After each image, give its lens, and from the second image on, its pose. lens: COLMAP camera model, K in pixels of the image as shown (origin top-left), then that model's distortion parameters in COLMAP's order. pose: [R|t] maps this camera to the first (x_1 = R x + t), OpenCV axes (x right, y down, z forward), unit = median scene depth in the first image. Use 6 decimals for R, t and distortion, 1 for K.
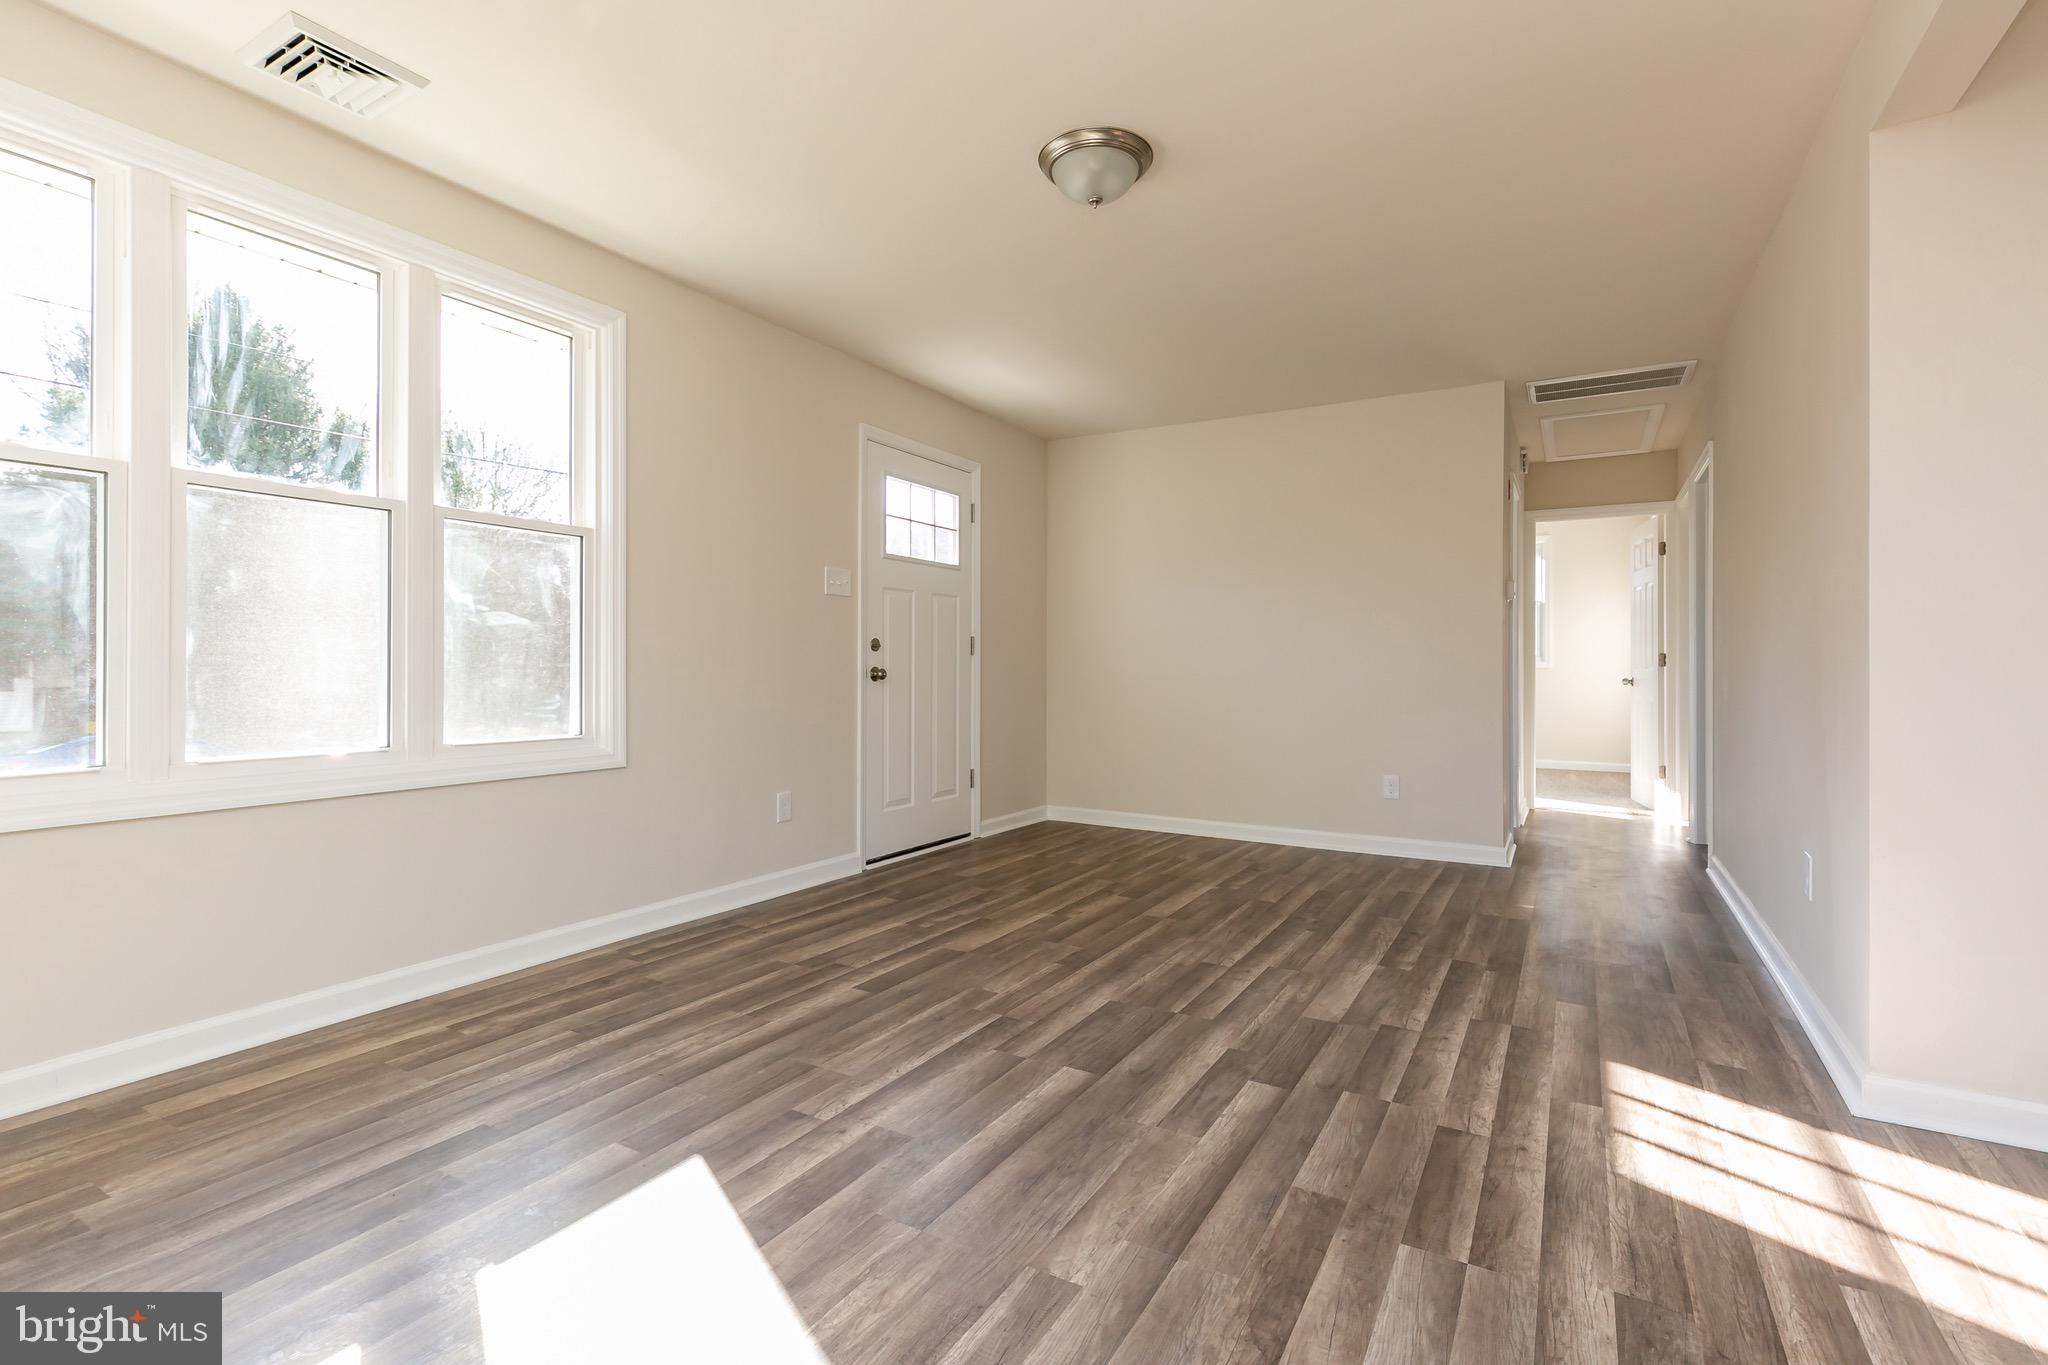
lens RADIAL K [[947.2, 0, 1019.1], [0, 947.2, 681.1], [0, 0, 1]] dist [0.007265, -0.001023]
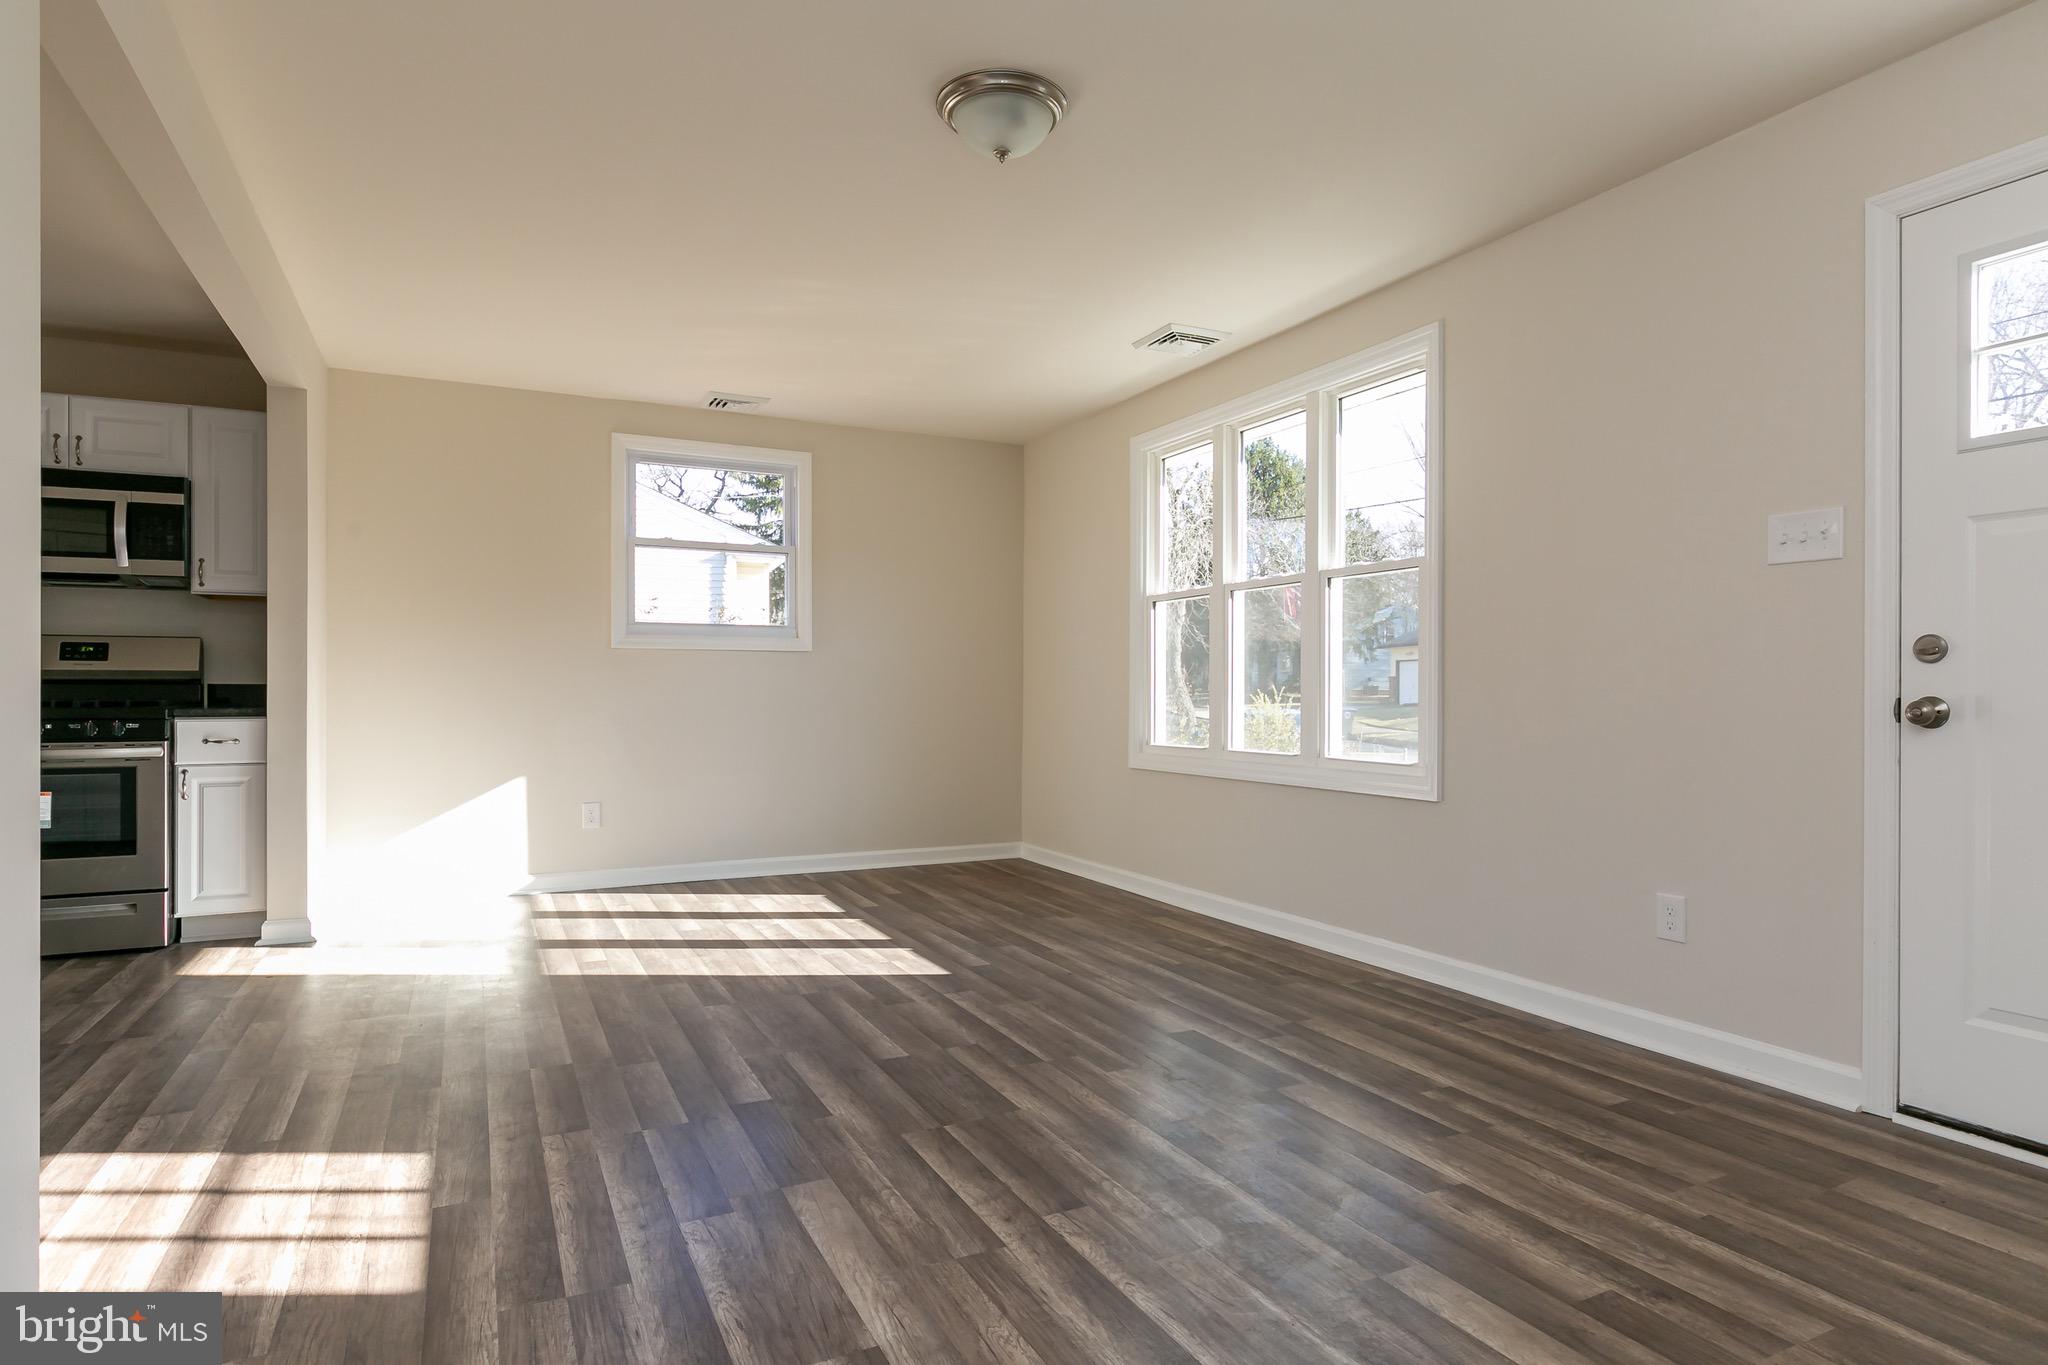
lens RADIAL K [[1110.7, 0, 1028.9], [0, 1110.7, 691.7], [0, 0, 1]] dist [0.002349, 0.000010]
pose [[-0.541333, -0.003604, -0.840801, 0.964903], [-0.014601, 0.999880, 0.005115, -0.024350], [0.840682, 0.015045, -0.541321, 1.643109]]
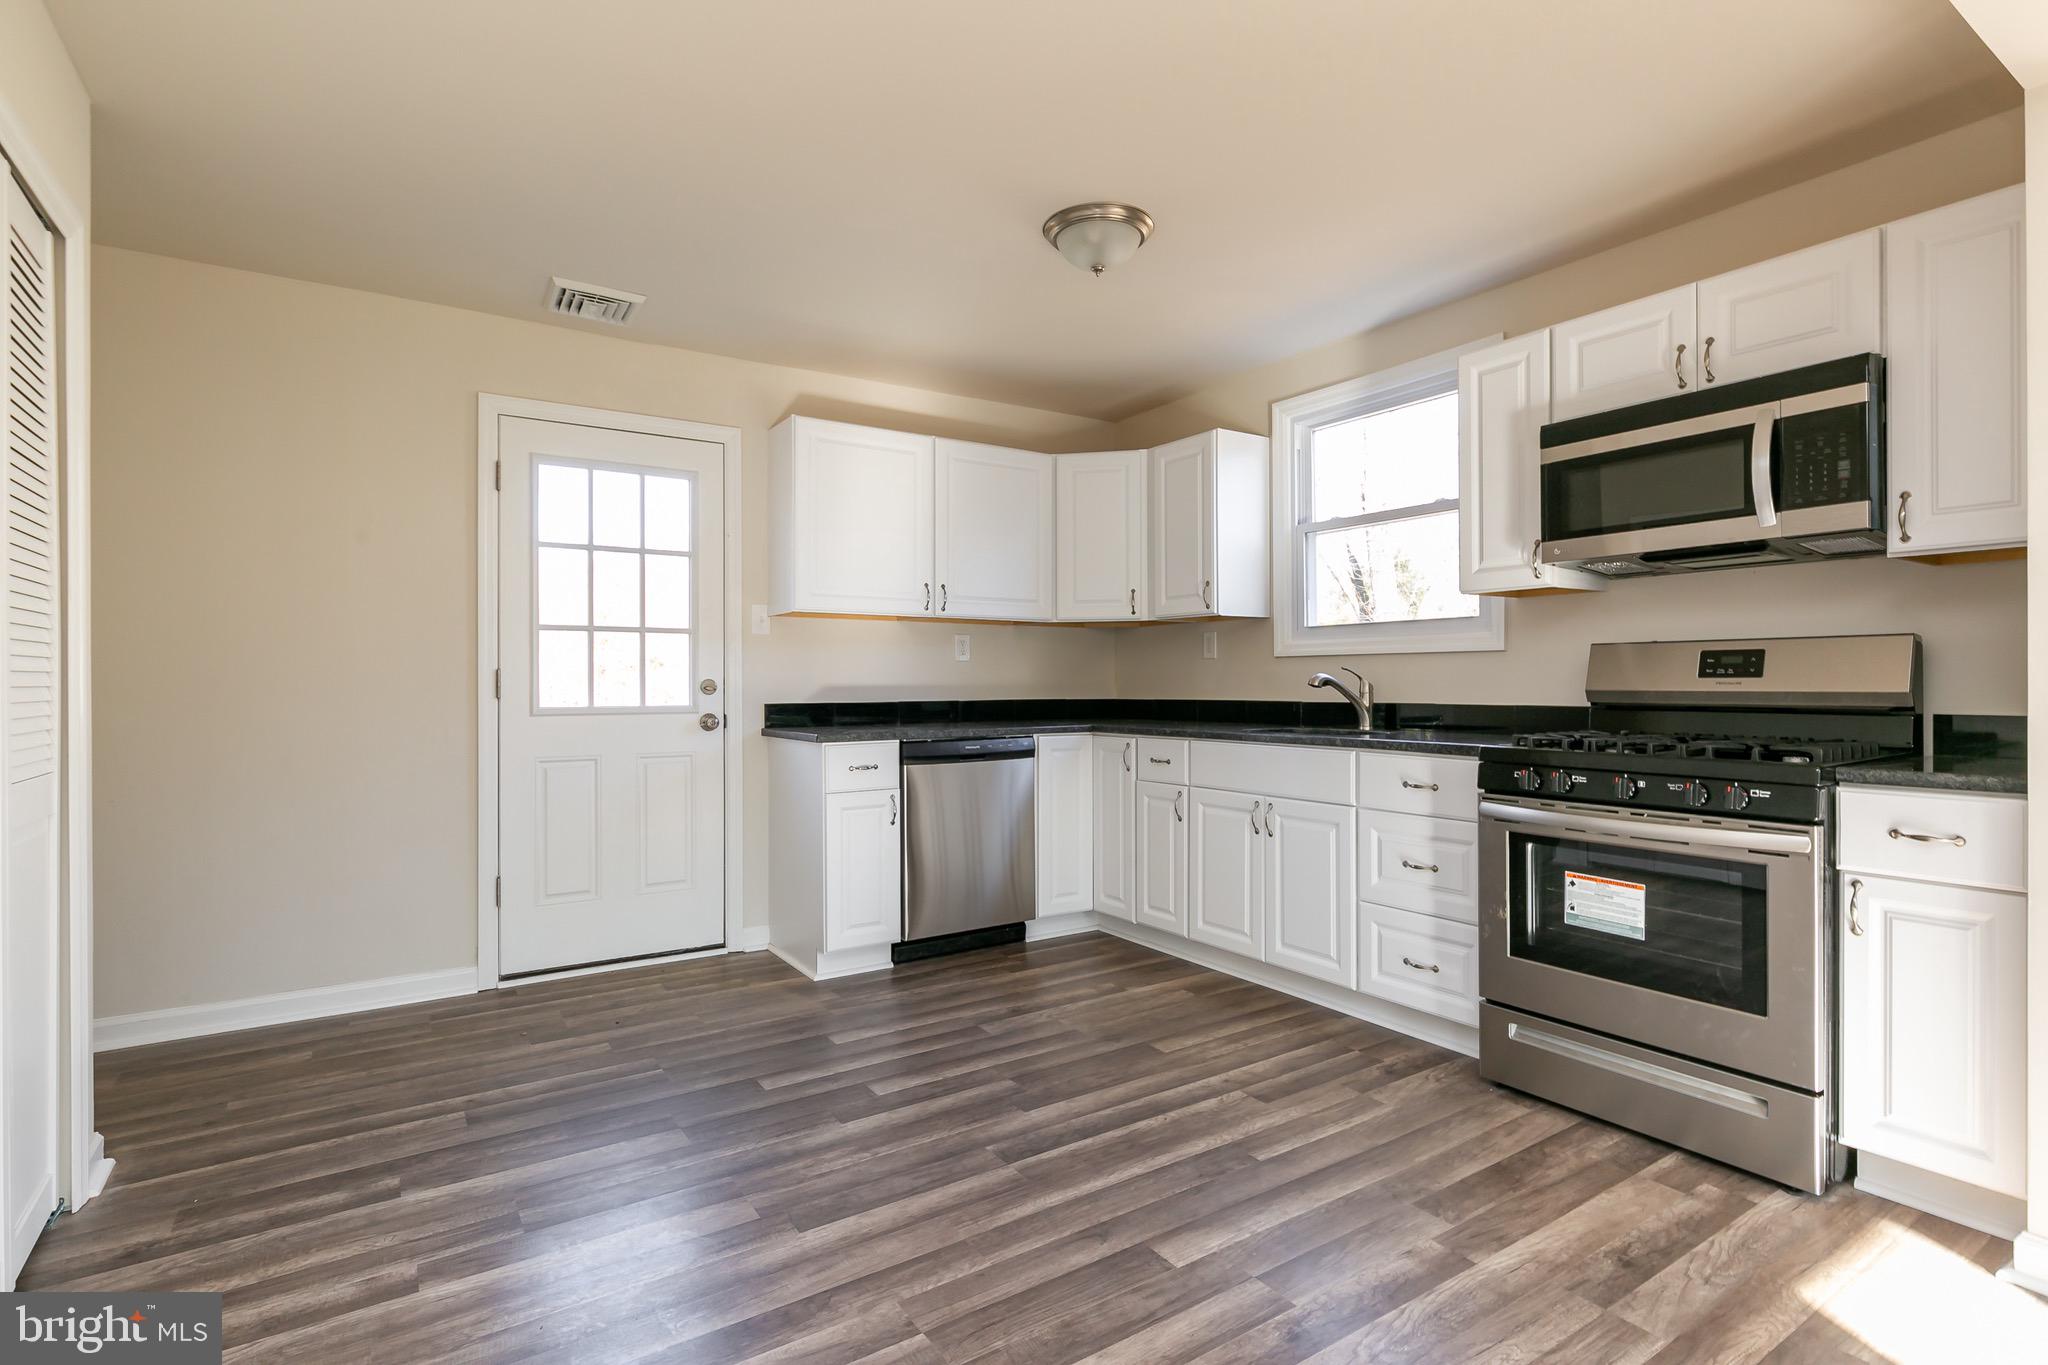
lens RADIAL K [[1000.3, 0, 1024.0], [0, 1000.3, 682.5], [0, 0, 1]] dist [0.000724, -0.000479]
pose [[-0.898858, -0.000205, 0.438240, 0.503798], [0.008121, 0.999820, 0.017124, -0.061176], [-0.438165, 0.018951, -0.898695, 0.714548]]
